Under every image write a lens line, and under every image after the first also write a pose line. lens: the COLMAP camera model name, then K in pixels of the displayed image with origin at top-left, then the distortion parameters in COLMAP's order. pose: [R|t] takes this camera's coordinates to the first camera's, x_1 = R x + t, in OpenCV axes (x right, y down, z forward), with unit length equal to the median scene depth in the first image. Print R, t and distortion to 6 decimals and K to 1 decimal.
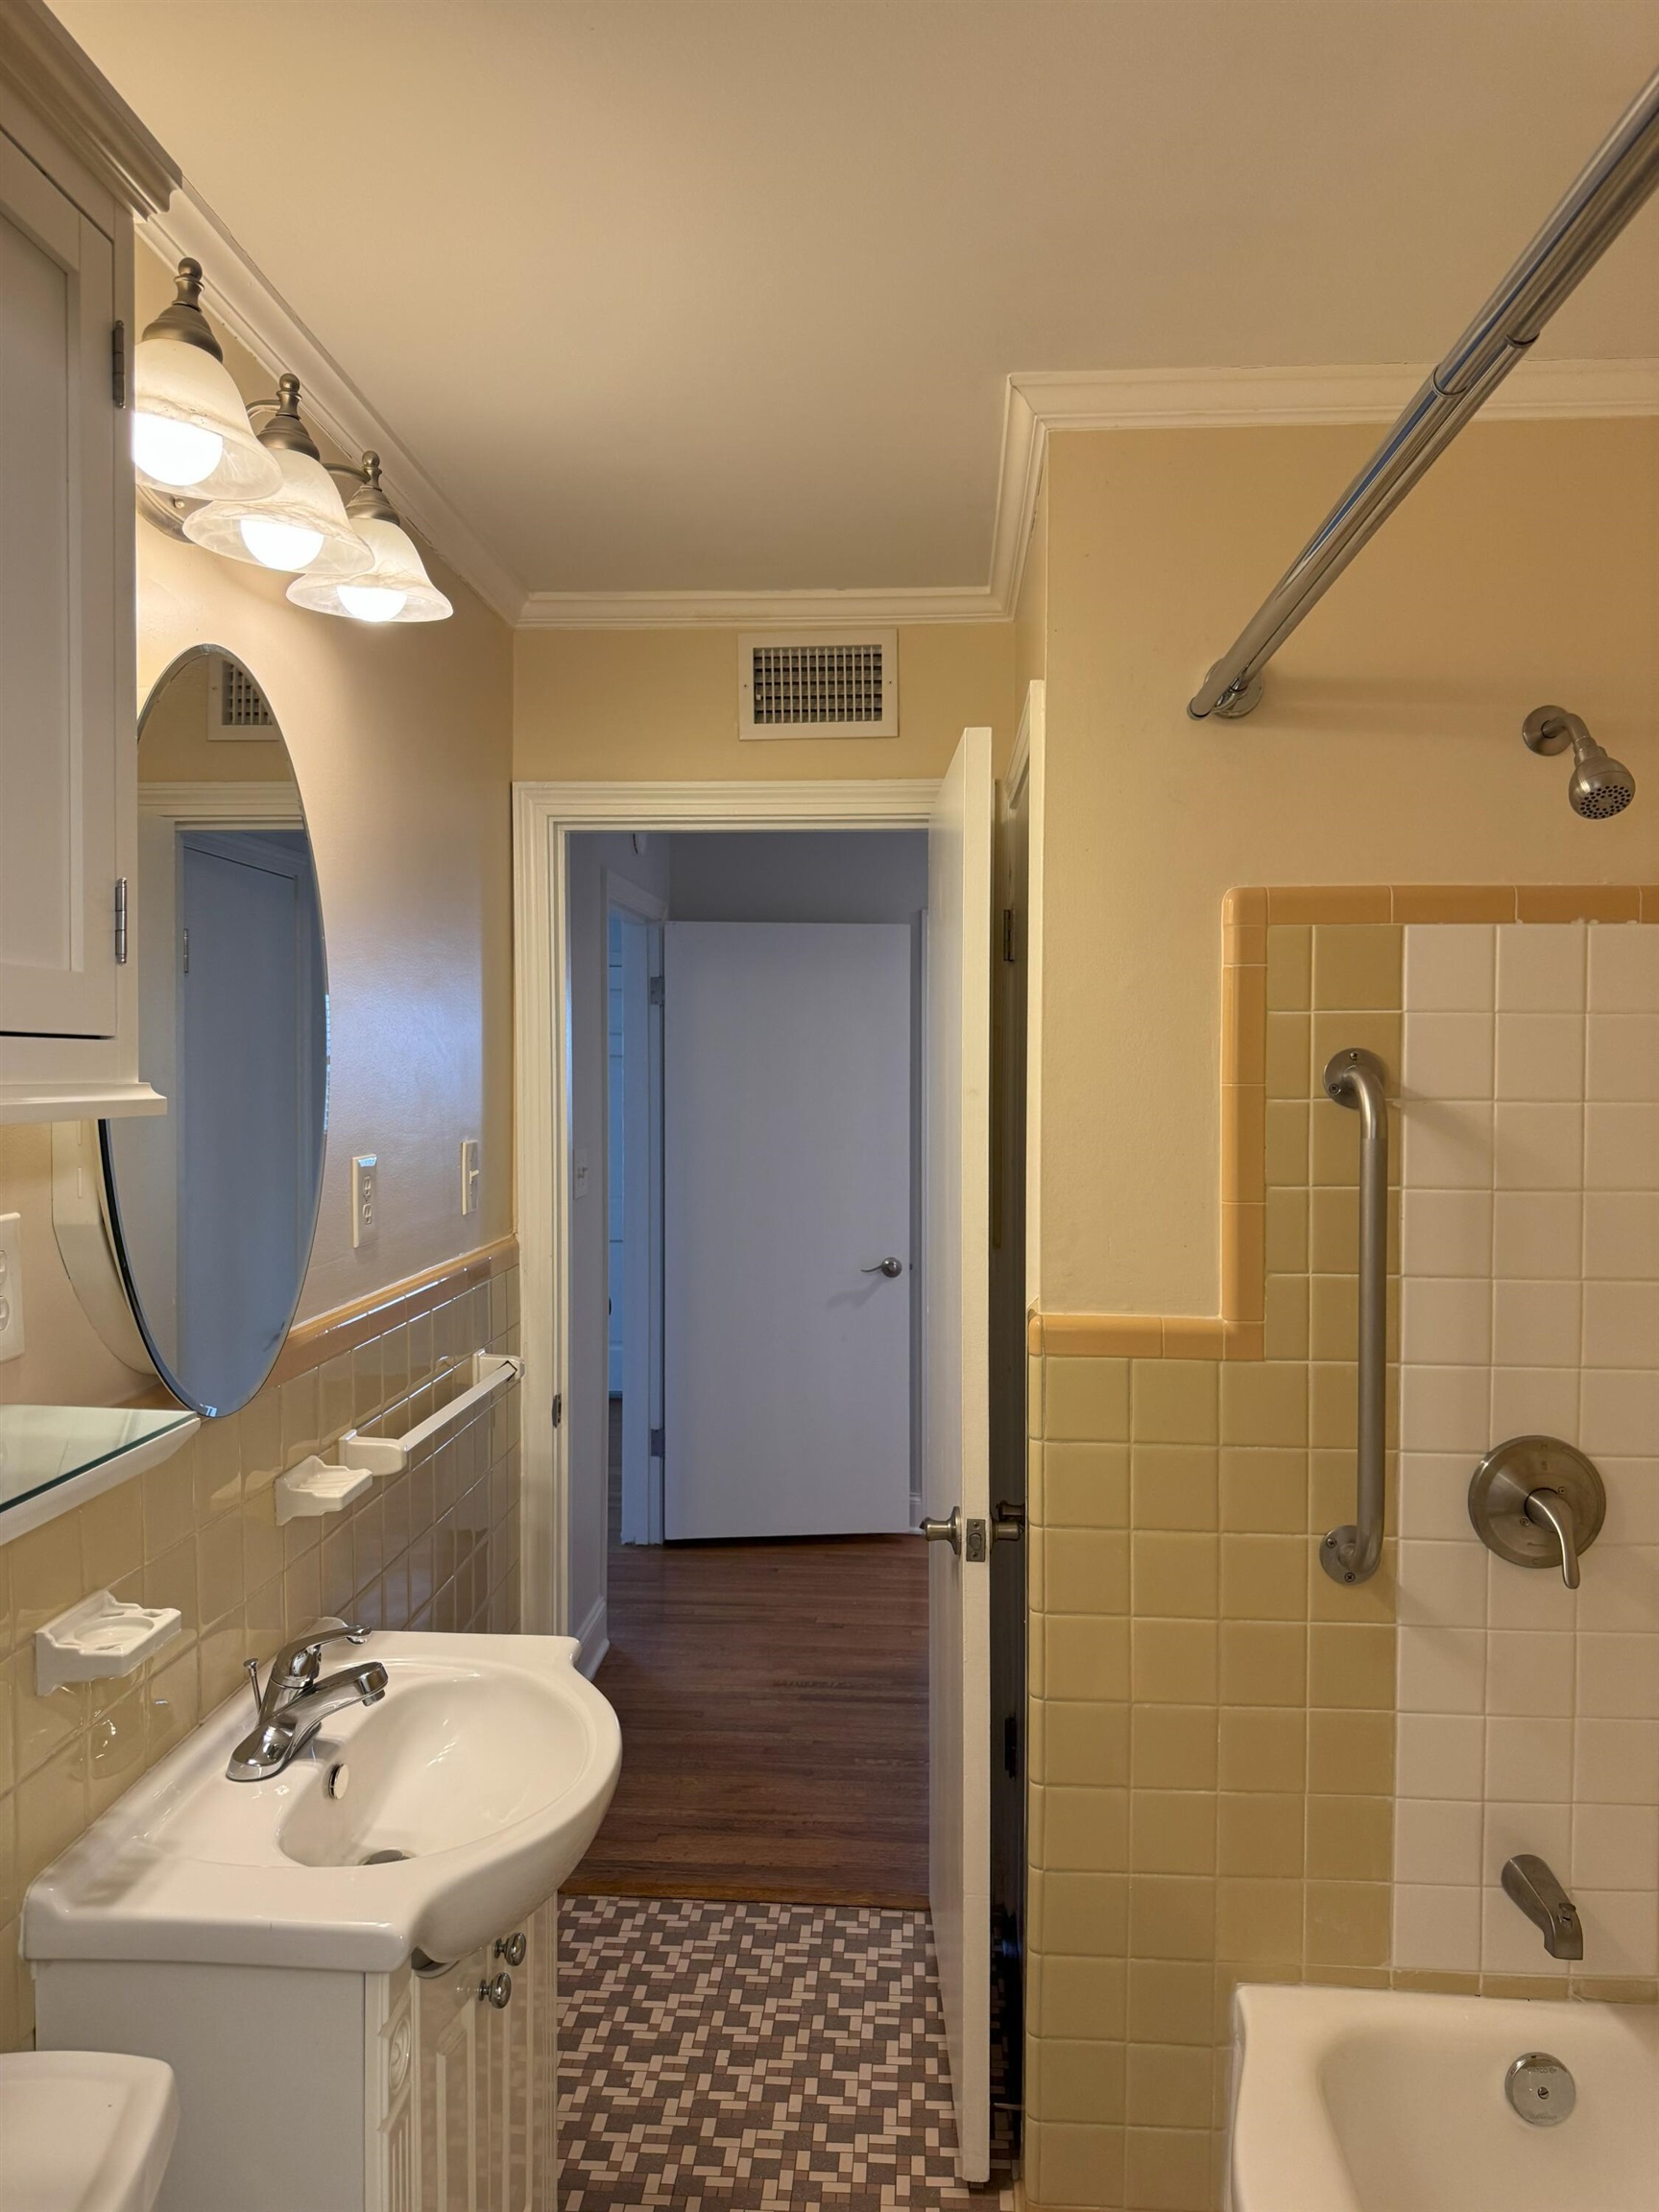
lens RADIAL K [[1484.6, 0, 829.5], [0, 1484.6, 1106.0], [0, 0, 1]] dist [-0.037571, 0.000889]
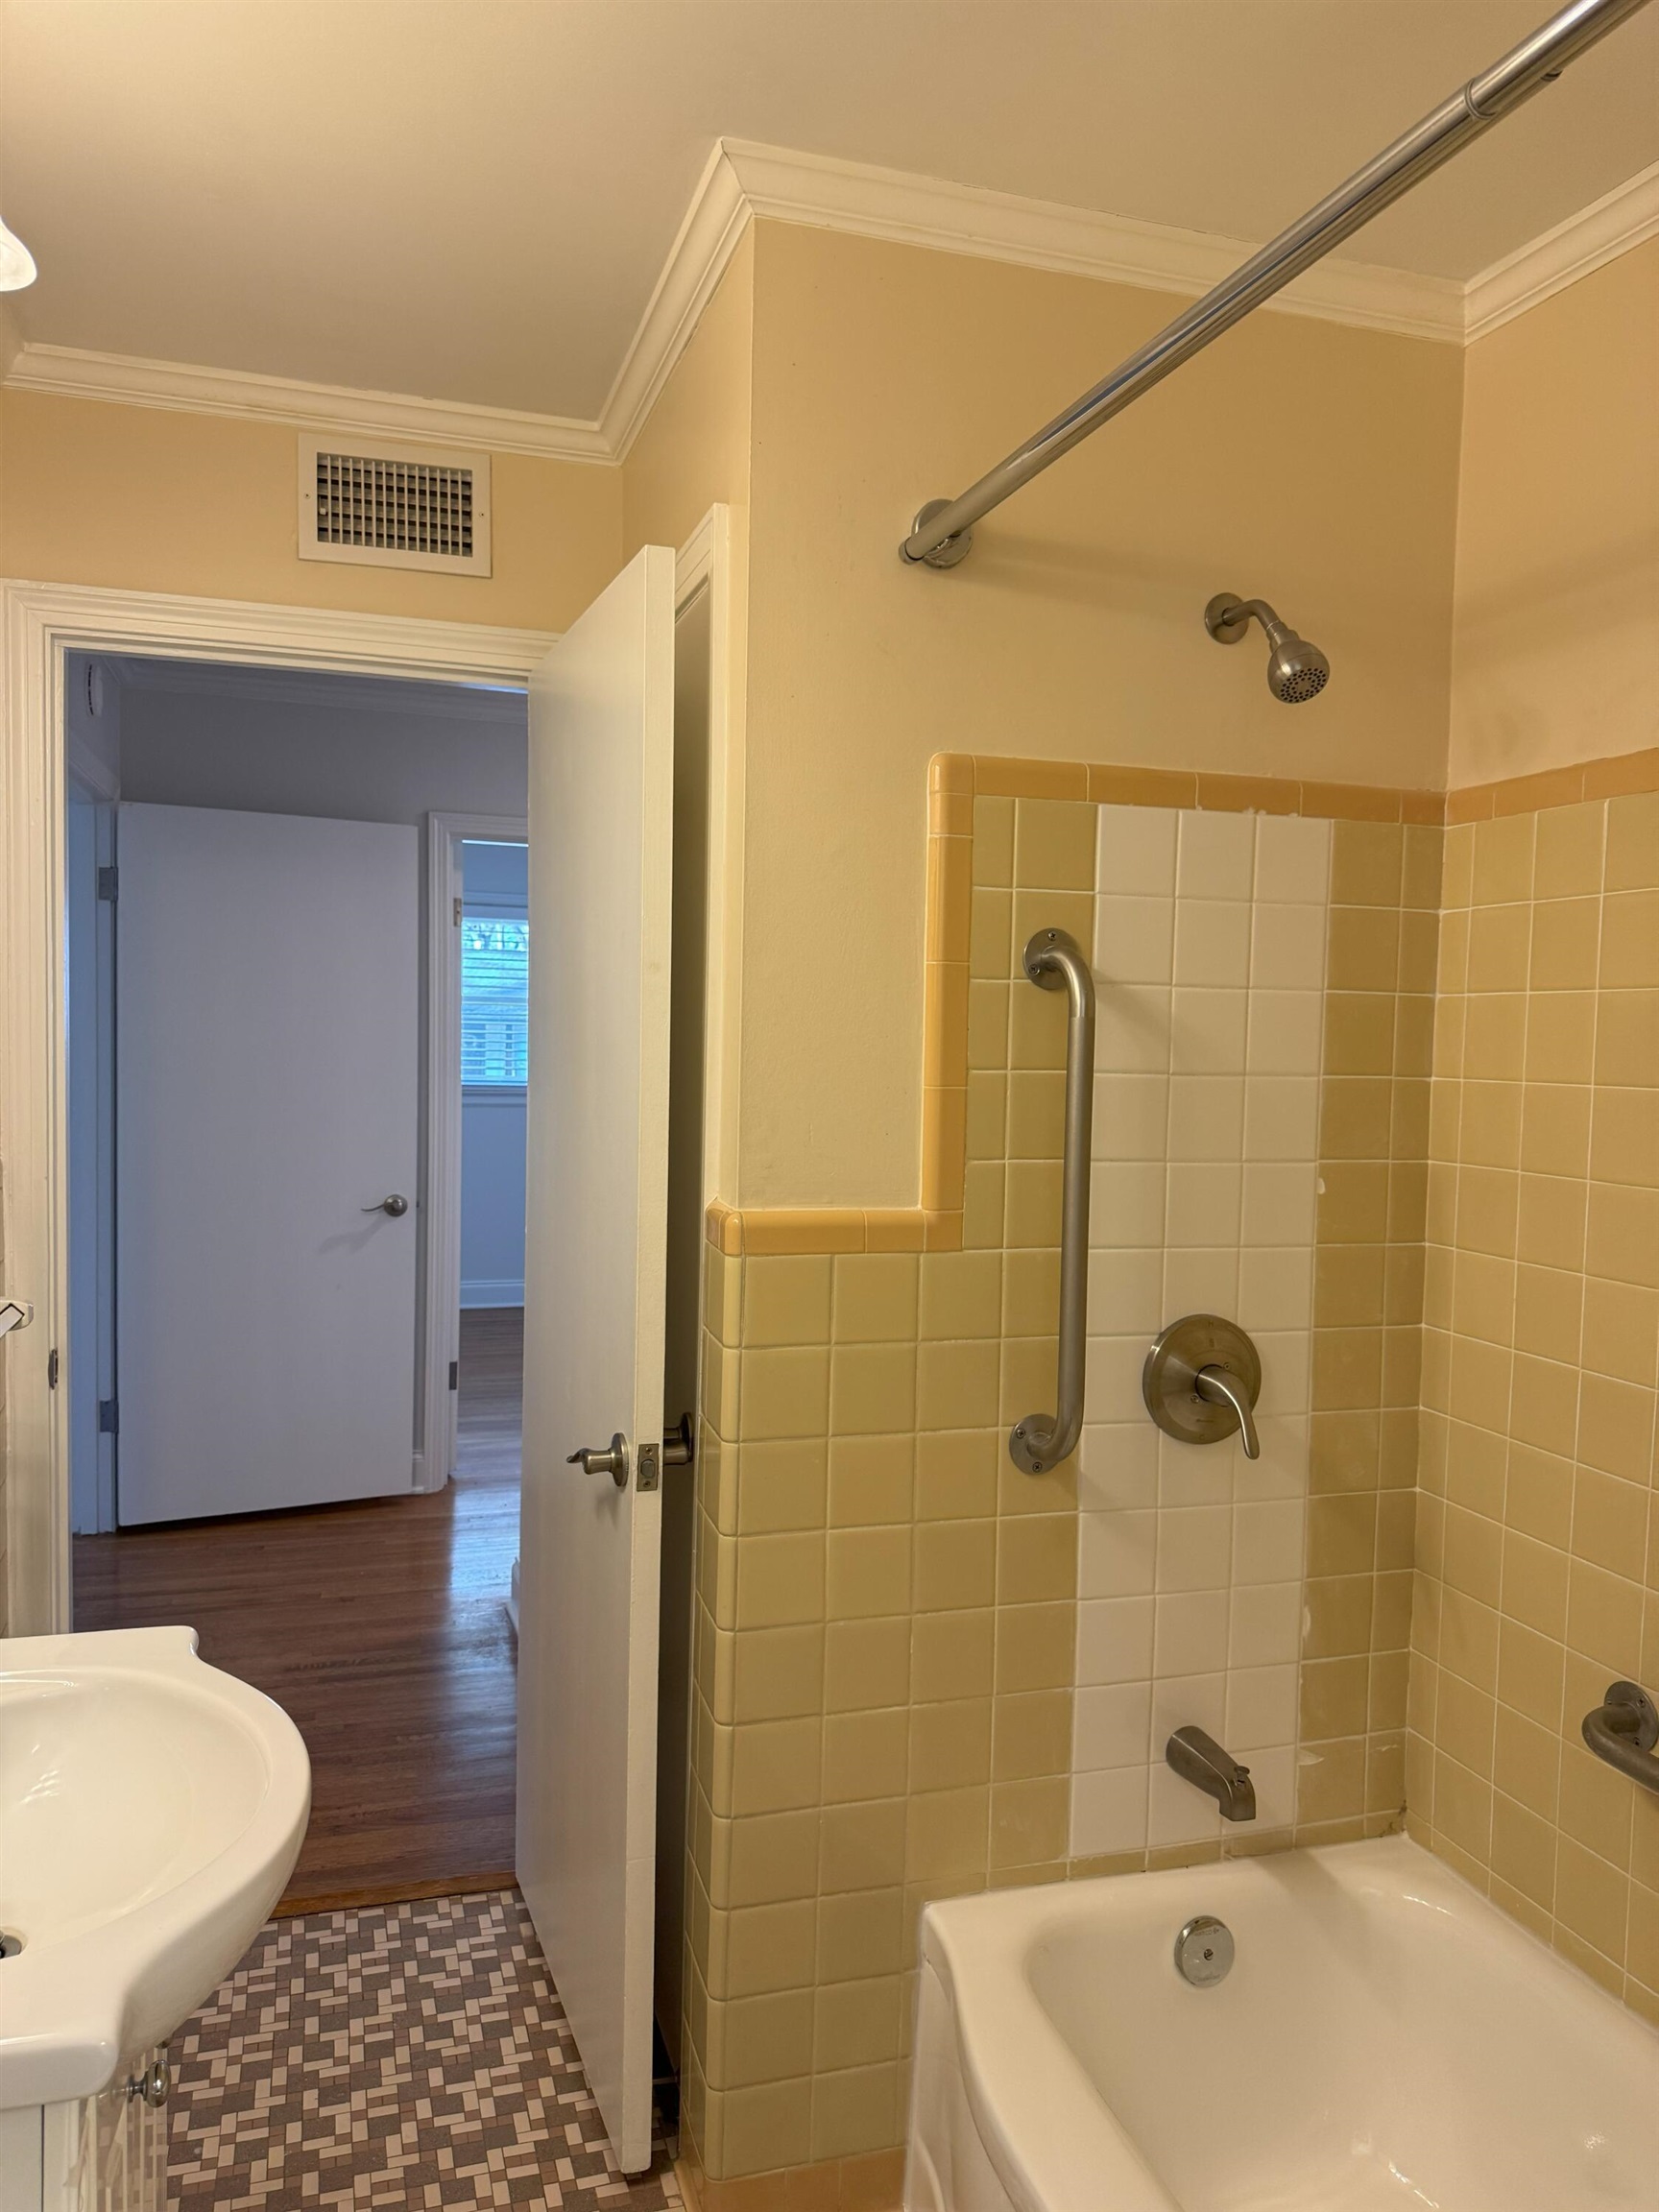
lens RADIAL K [[1499.8, 0, 829.5], [0, 1499.8, 1106.0], [0, 0, 1]] dist [0.010452, -0.035026]
pose [[0.935079, -0.006821, 0.354374, -0.119178], [-0.006143, 0.999353, 0.035444, 0.039363], [-0.354386, -0.035319, 0.934432, 0.110189]]
